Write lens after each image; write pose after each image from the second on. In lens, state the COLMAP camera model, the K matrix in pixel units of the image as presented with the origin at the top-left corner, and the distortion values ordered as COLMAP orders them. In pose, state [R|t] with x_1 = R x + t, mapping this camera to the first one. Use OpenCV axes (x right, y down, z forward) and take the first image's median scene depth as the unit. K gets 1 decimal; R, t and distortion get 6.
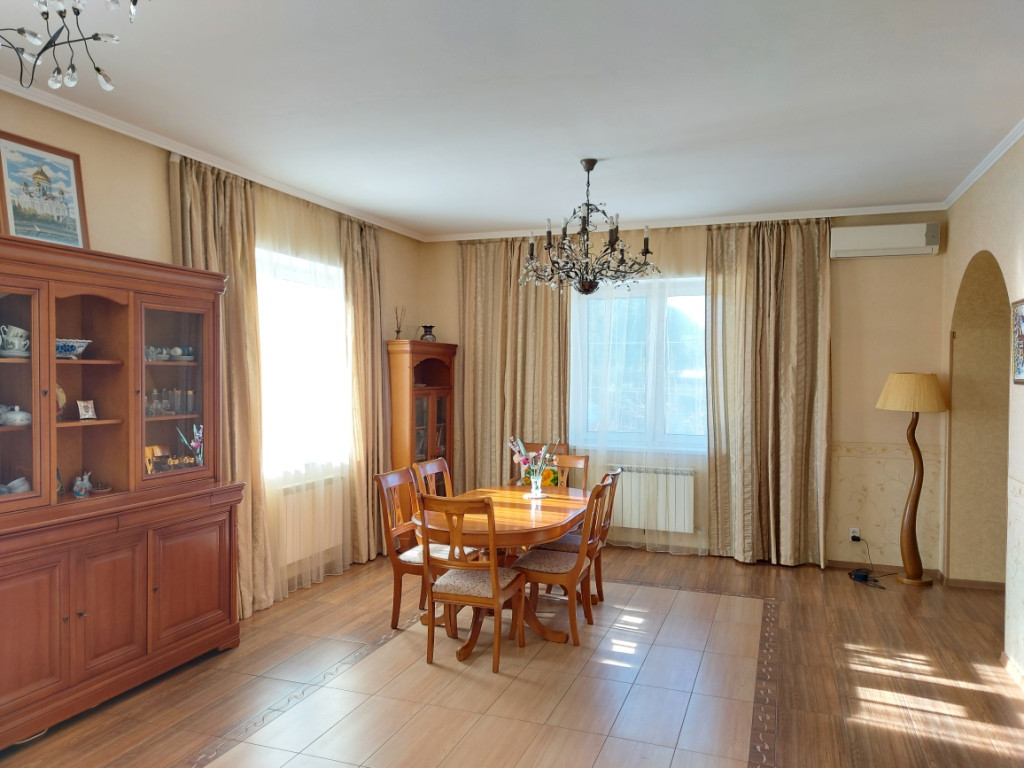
lens RADIAL K [[740.4, 0, 519.6], [0, 740.4, 391.6], [0, 0, 1]] dist [0.071531, -0.063500]
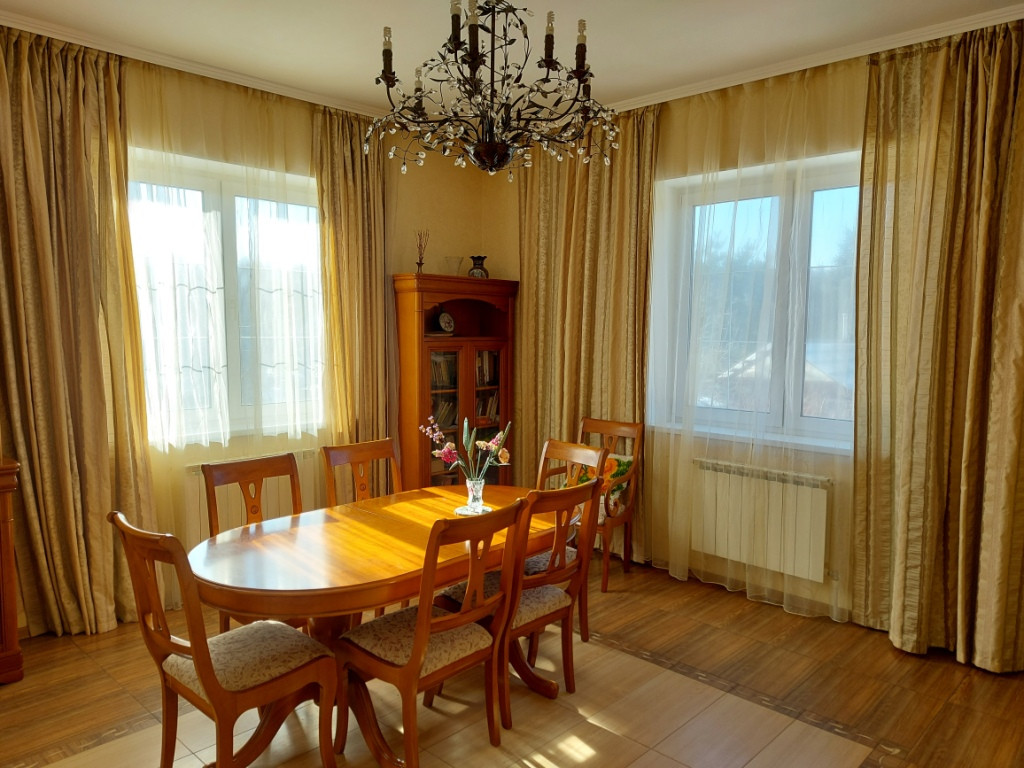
lens RADIAL K [[740.4, 0, 518.3], [0, 740.4, 392.5], [0, 0, 1]] dist [0.071531, -0.063500]
pose [[0.916356, 0.038882, -0.398472, 0.275158], [-0.013120, 0.997655, 0.067176, -0.002506], [0.400150, -0.056329, 0.914717, 0.397605]]
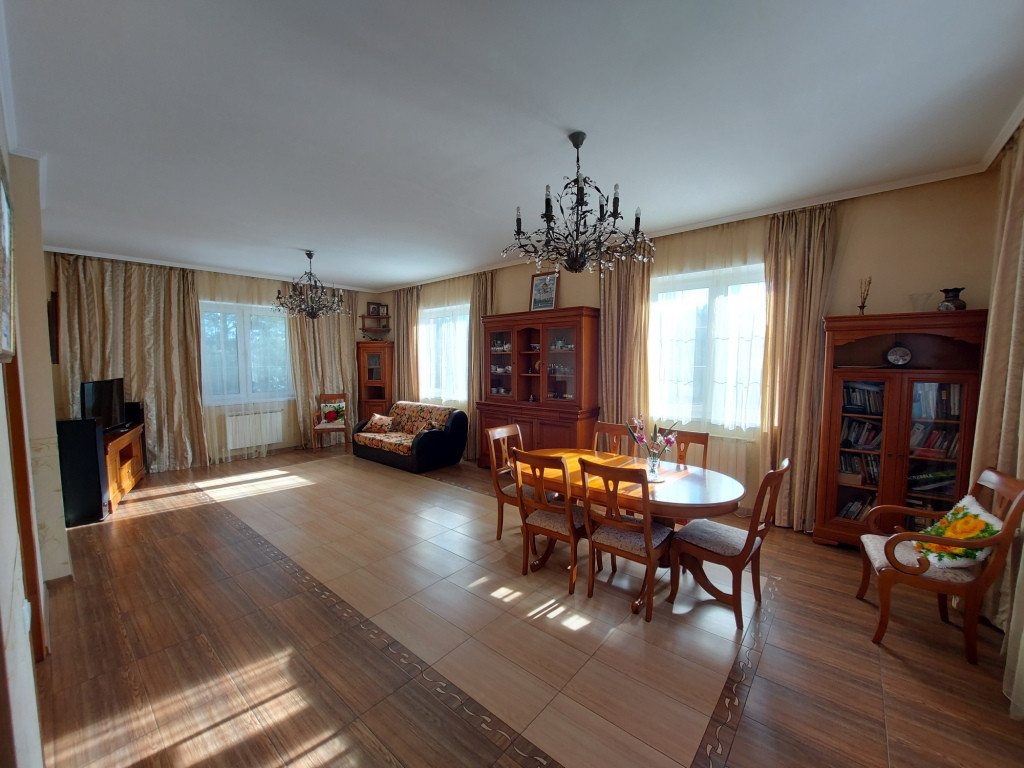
lens RADIAL K [[409.4, 0, 514.7], [0, 409.4, 388.5], [0, 0, 1]] dist [-0.013498, -0.000695]
pose [[-0.351354, 0.063337, -0.934098, 0.522343], [-0.021279, 0.996911, 0.075600, -0.012001], [0.936001, 0.046439, -0.348921, 0.910124]]
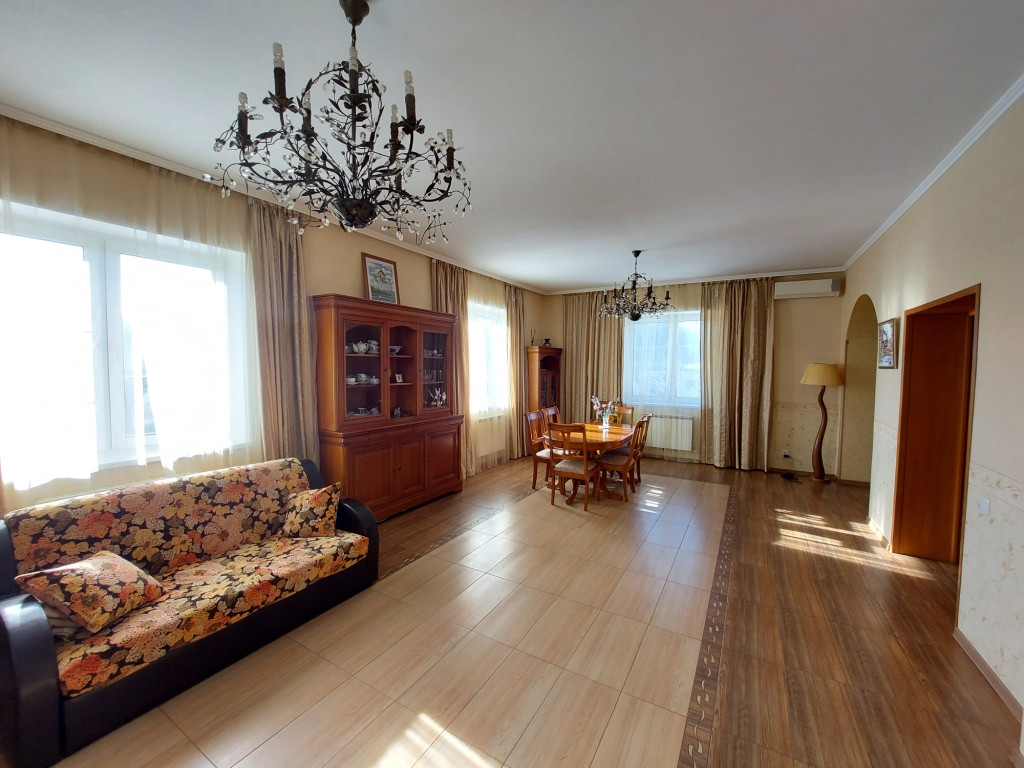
lens RADIAL K [[409.4, 0, 514.8], [0, 409.4, 385.3], [0, 0, 1]] dist [-0.013498, -0.000695]
pose [[0.983473, 0.011775, -0.180674, -0.016875], [-0.007756, 0.999707, 0.022939, 0.009713], [0.180891, -0.021158, 0.983276, -0.074721]]
